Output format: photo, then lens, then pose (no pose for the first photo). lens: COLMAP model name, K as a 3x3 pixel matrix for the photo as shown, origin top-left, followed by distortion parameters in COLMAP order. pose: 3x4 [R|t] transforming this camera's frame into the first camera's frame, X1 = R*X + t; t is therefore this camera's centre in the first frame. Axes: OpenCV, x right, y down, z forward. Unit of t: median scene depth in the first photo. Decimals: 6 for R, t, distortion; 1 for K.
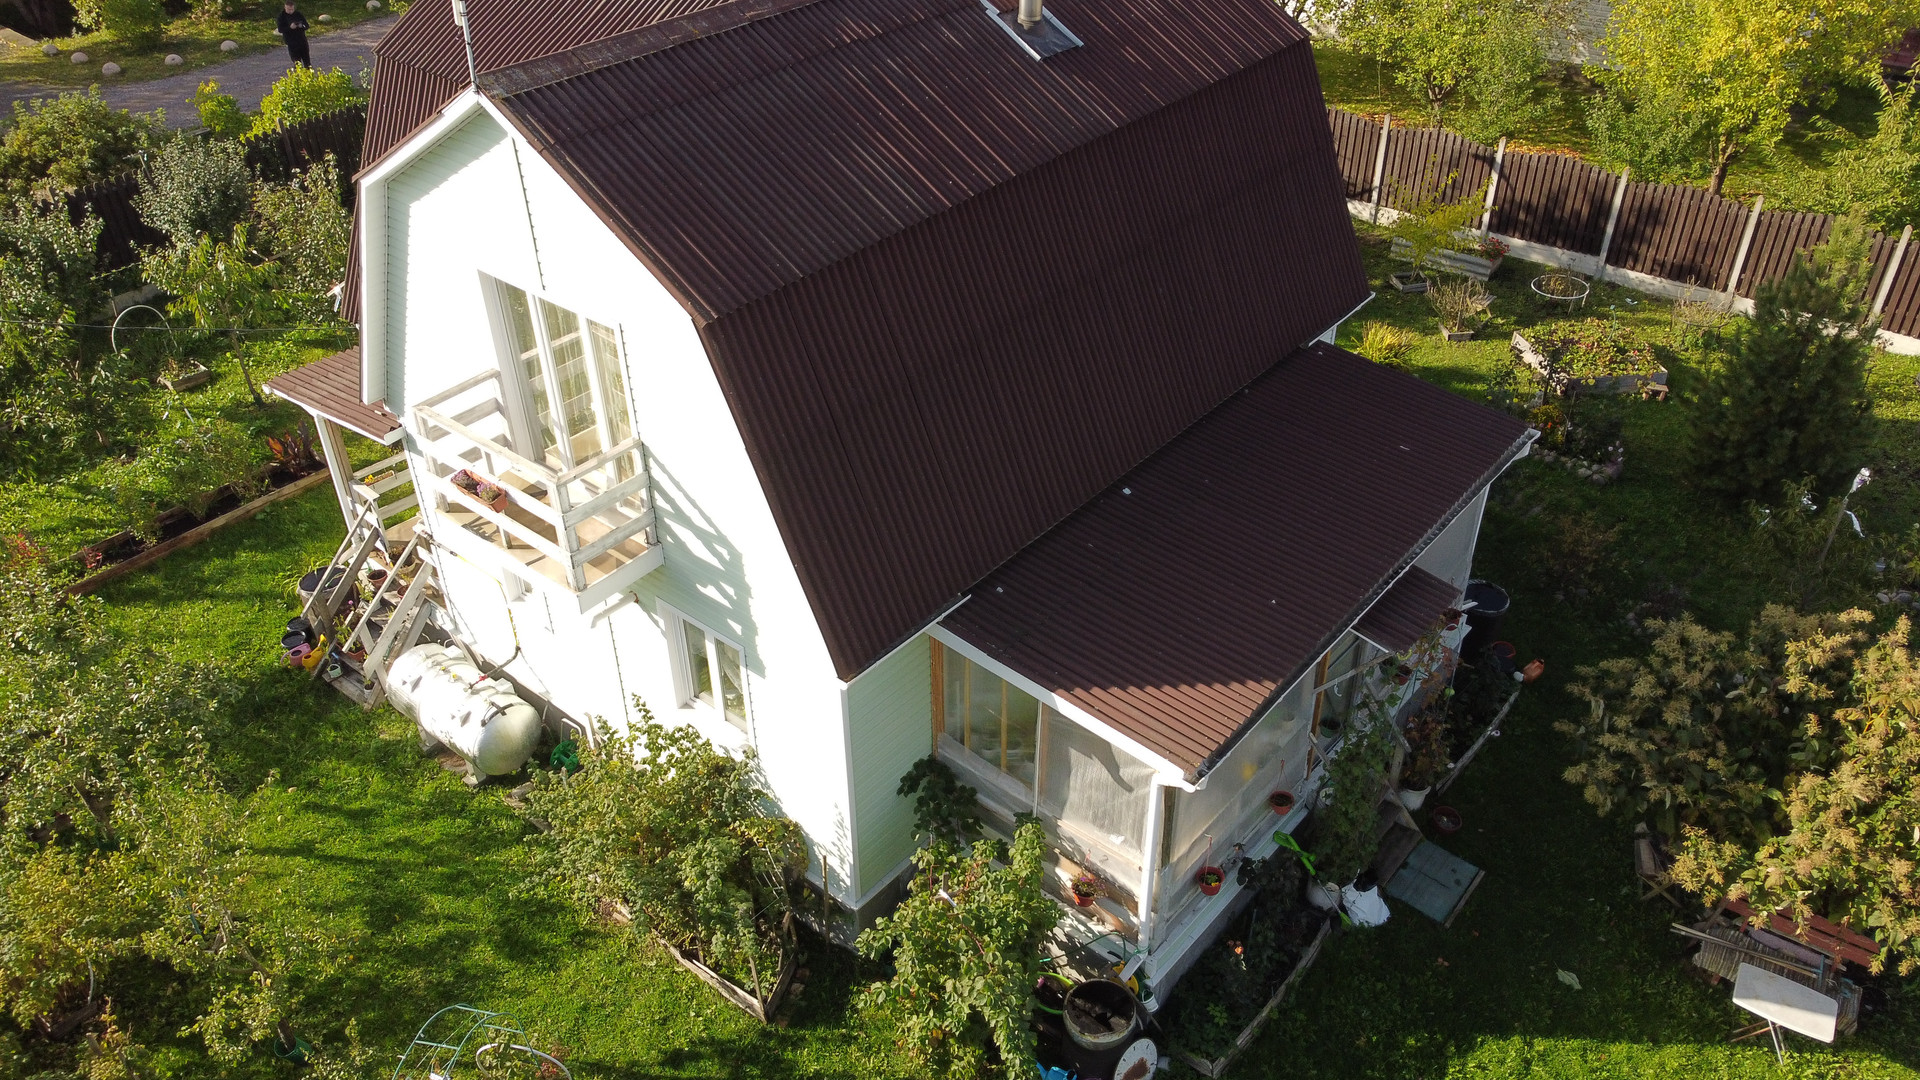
lens RADIAL K [[1472.3, 0, 965.5], [0, 1472.3, 542.1], [0, 0, 1]] dist [0.010380, 0.004220]
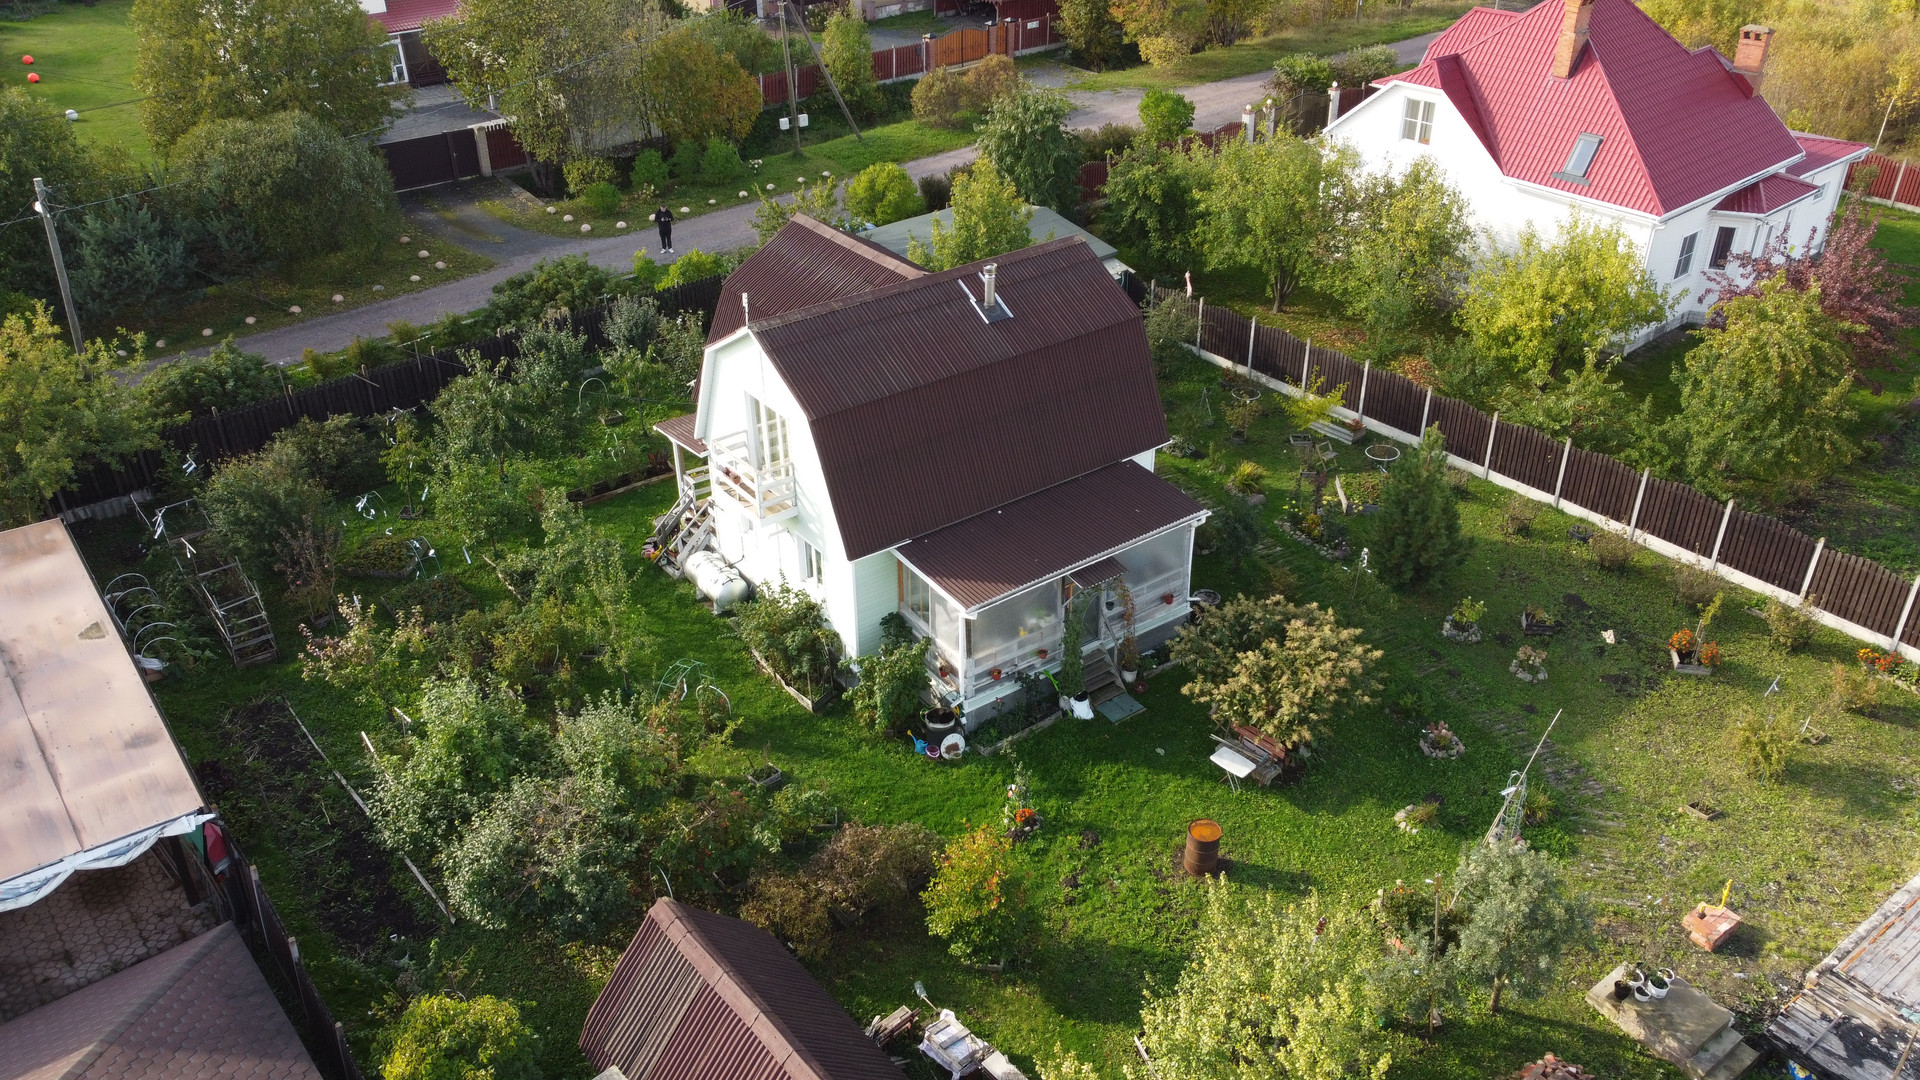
lens RADIAL K [[1472.3, 0, 958.6], [0, 1472.3, 540.6], [0, 0, 1]] dist [0.010380, 0.004220]
pose [[0.970175, 0.123486, -0.208594, 0.459258], [-0.137614, 0.988981, -0.054577, 0.123776], [0.199556, 0.081654, 0.976478, -1.073263]]
